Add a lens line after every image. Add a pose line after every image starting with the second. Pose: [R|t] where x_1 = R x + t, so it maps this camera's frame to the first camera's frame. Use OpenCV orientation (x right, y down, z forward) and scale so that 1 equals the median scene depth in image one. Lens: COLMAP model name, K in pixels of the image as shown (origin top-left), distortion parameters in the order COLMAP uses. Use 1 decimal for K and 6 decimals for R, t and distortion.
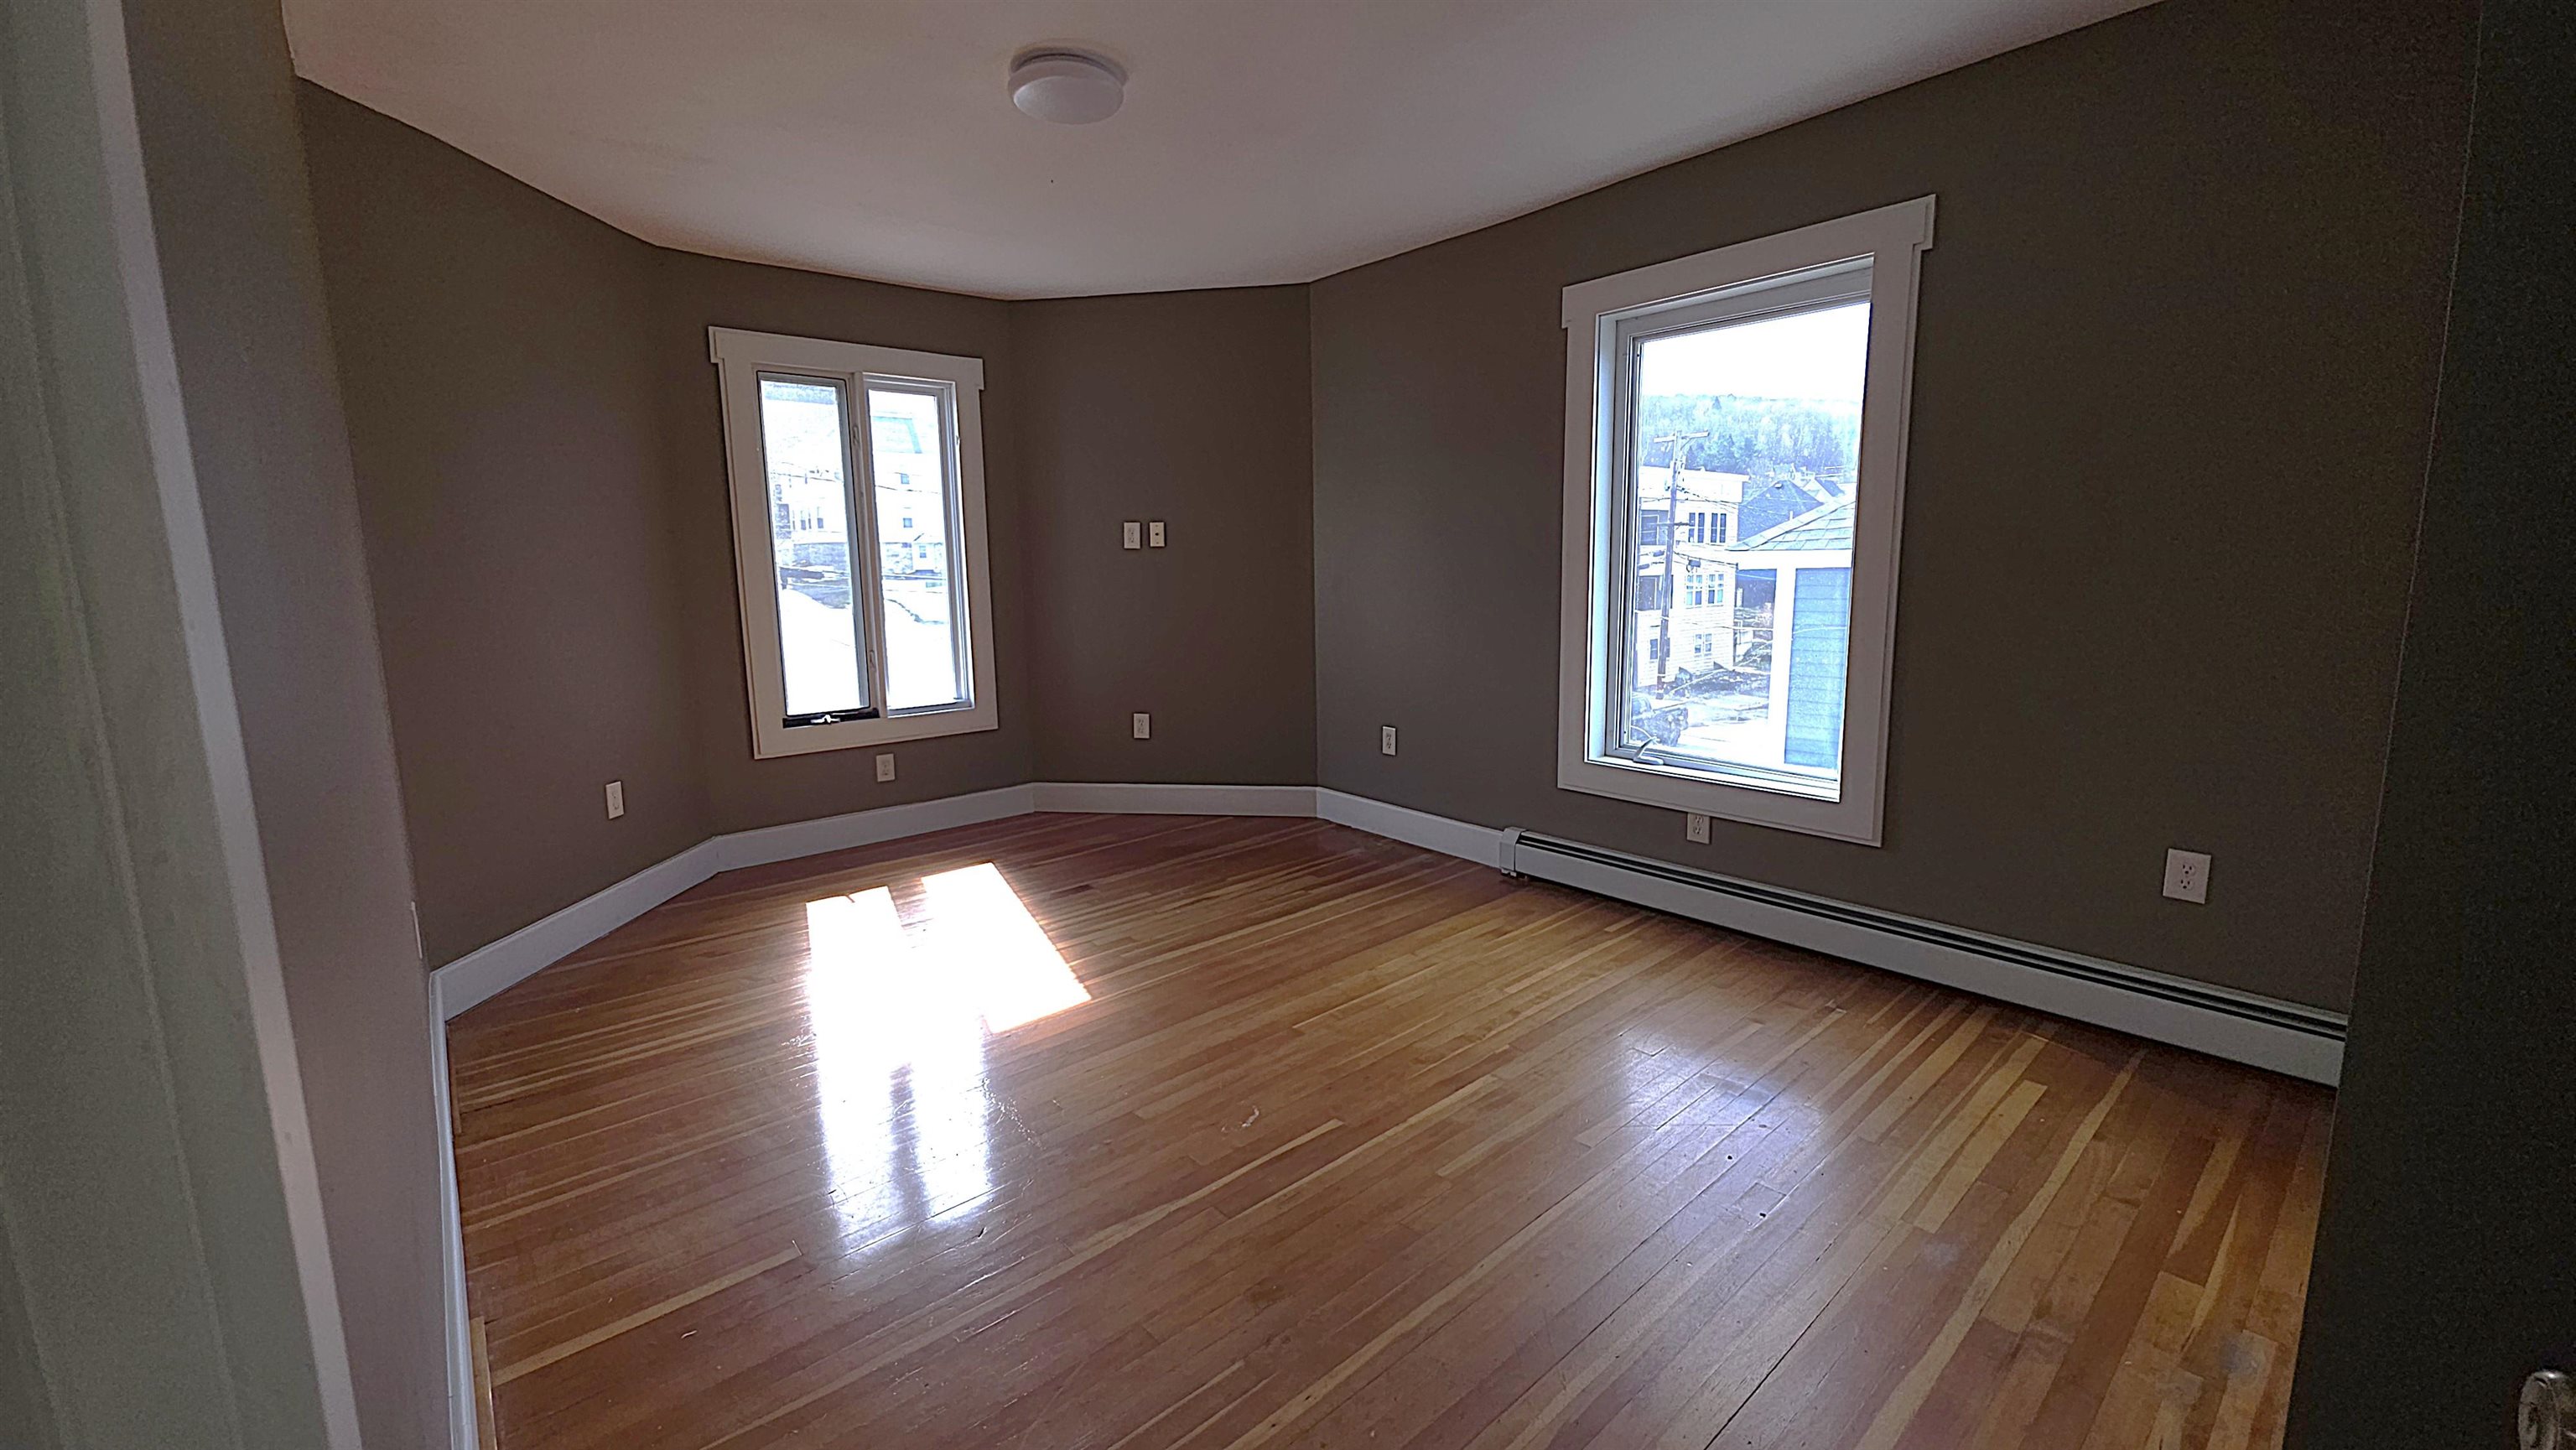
lens RADIAL K [[1025.6, 0, 1288.4], [0, 1025.6, 706.0], [0, 0, 1]] dist [-0.001806, -0.001033]
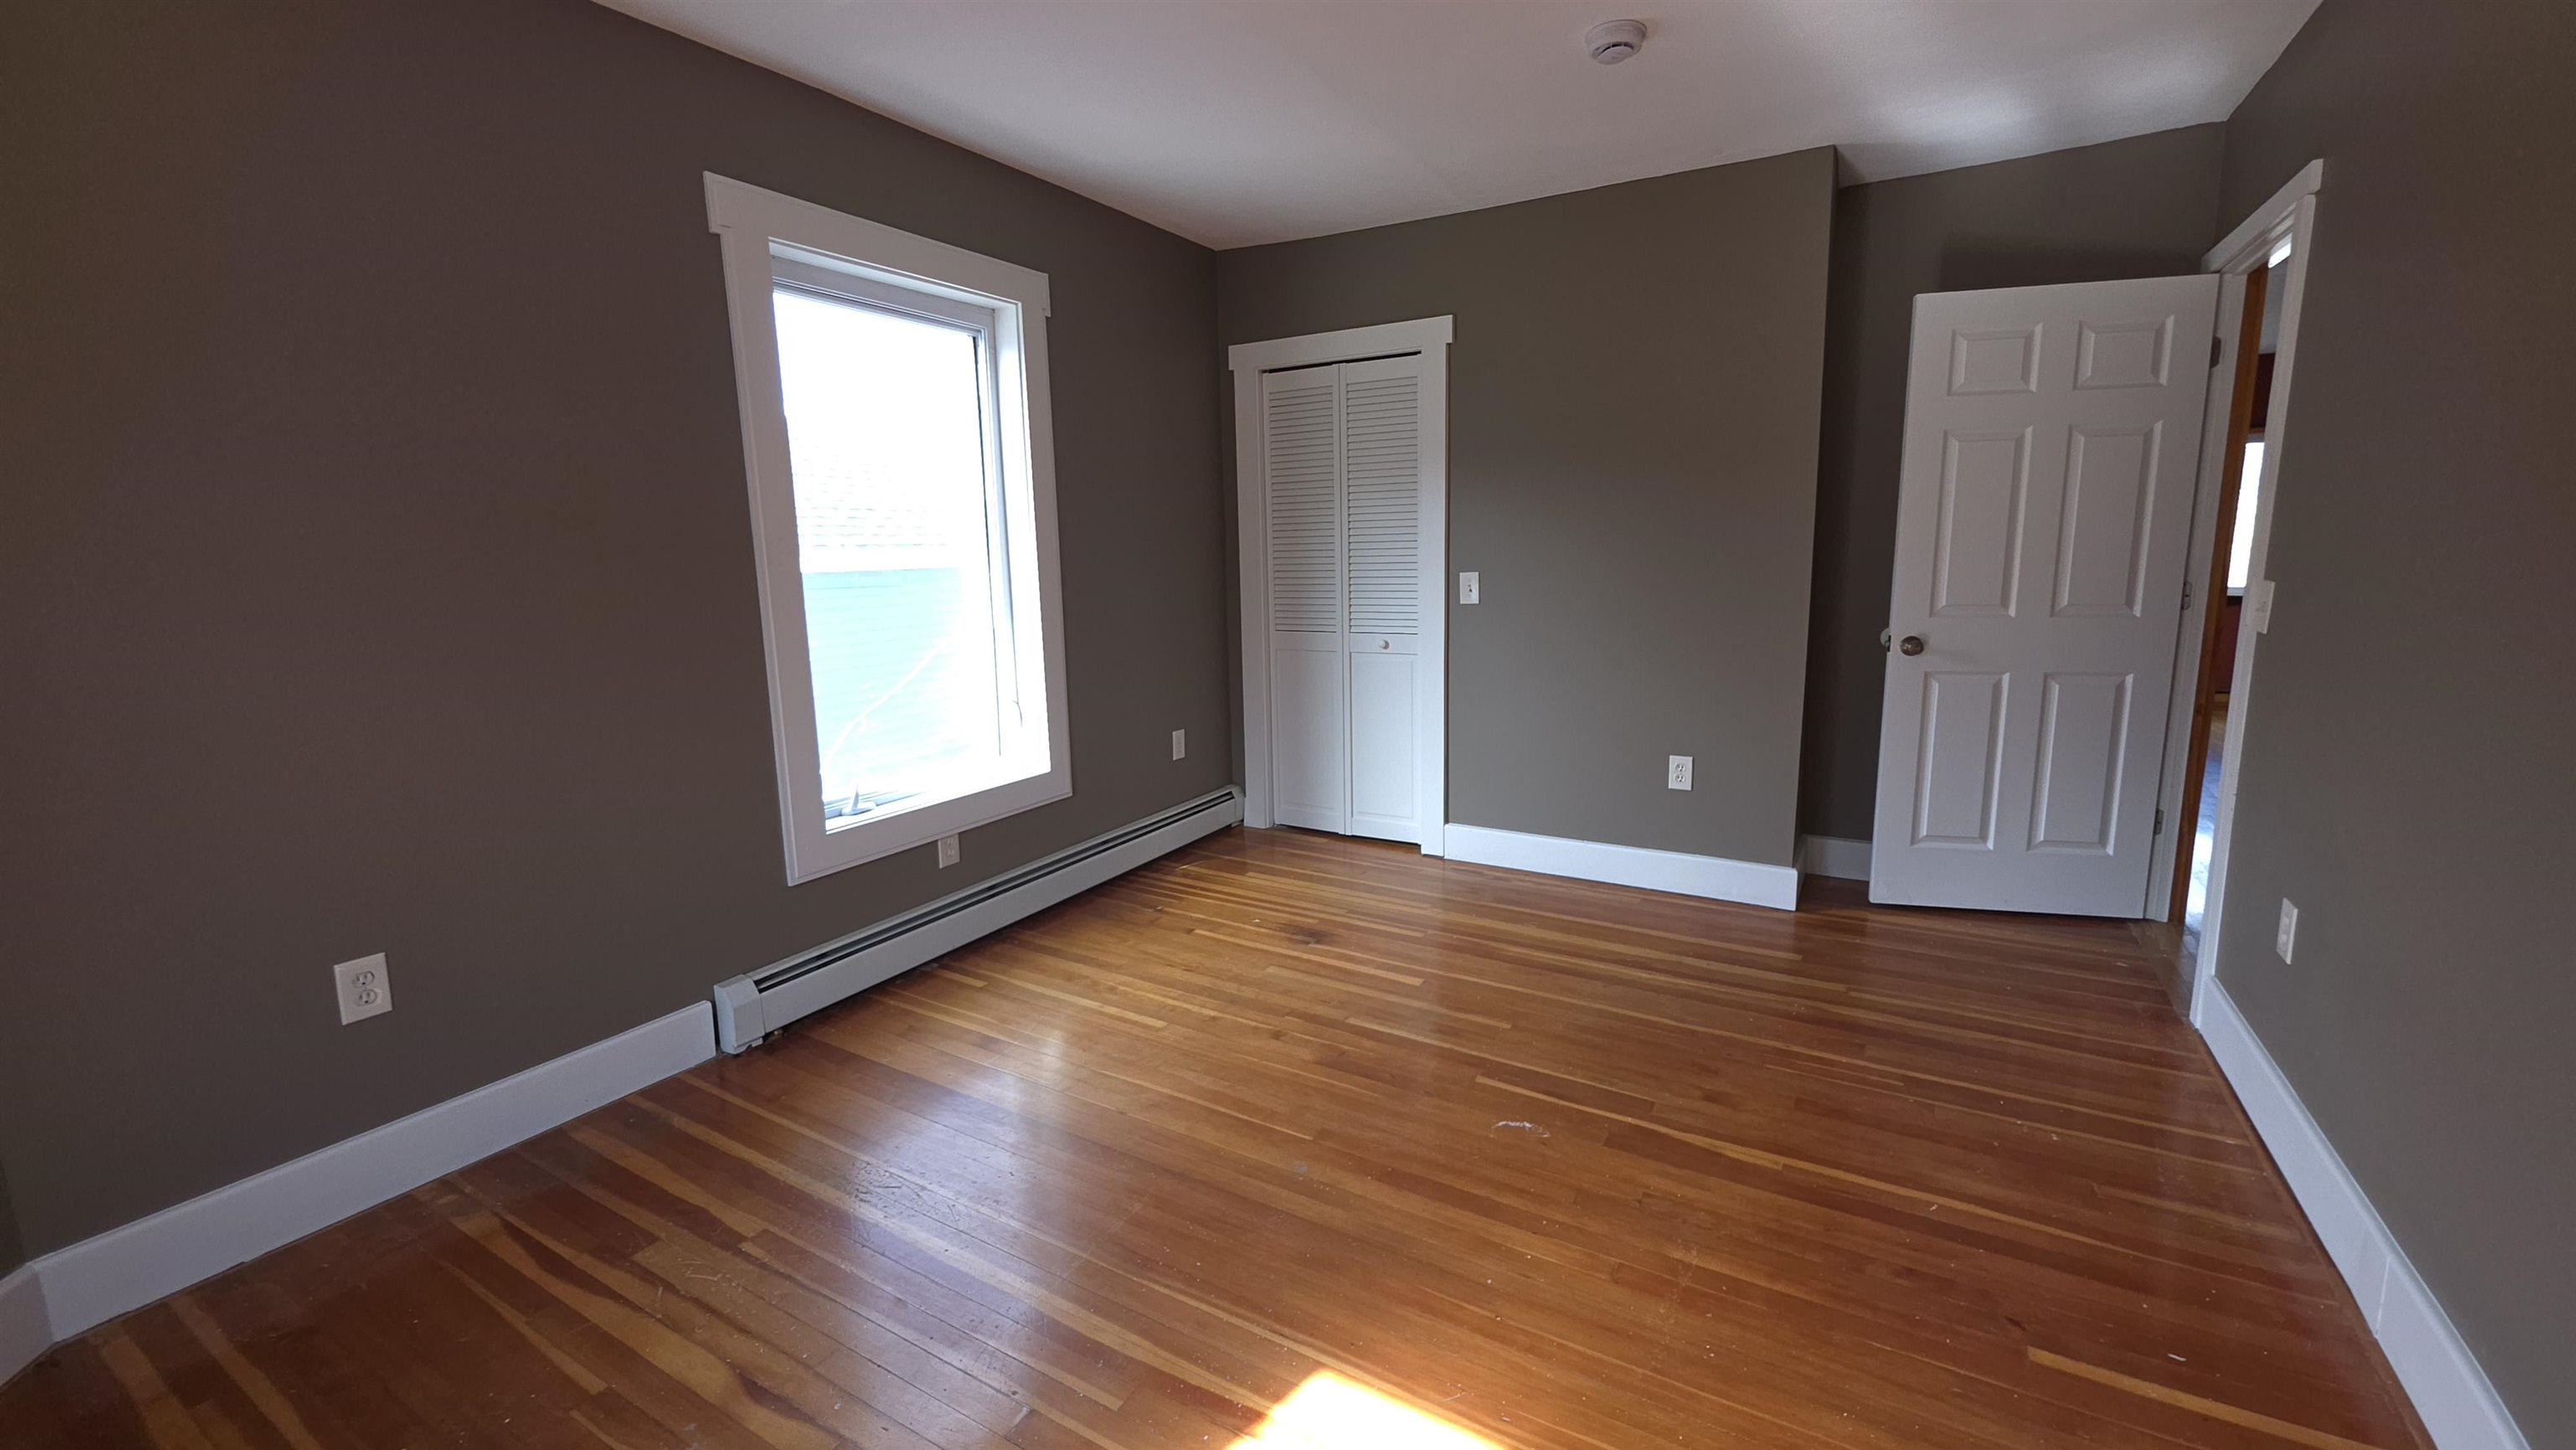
lens RADIAL K [[1025.6, 0, 1286.7], [0, 1025.6, 719.2], [0, 0, 1]] dist [-0.001806, -0.001033]
pose [[-0.338151, -0.142649, 0.930218, -0.641410], [0.150352, 0.967560, 0.203031, -0.162494], [-0.929004, 0.208515, -0.305733, 1.100169]]
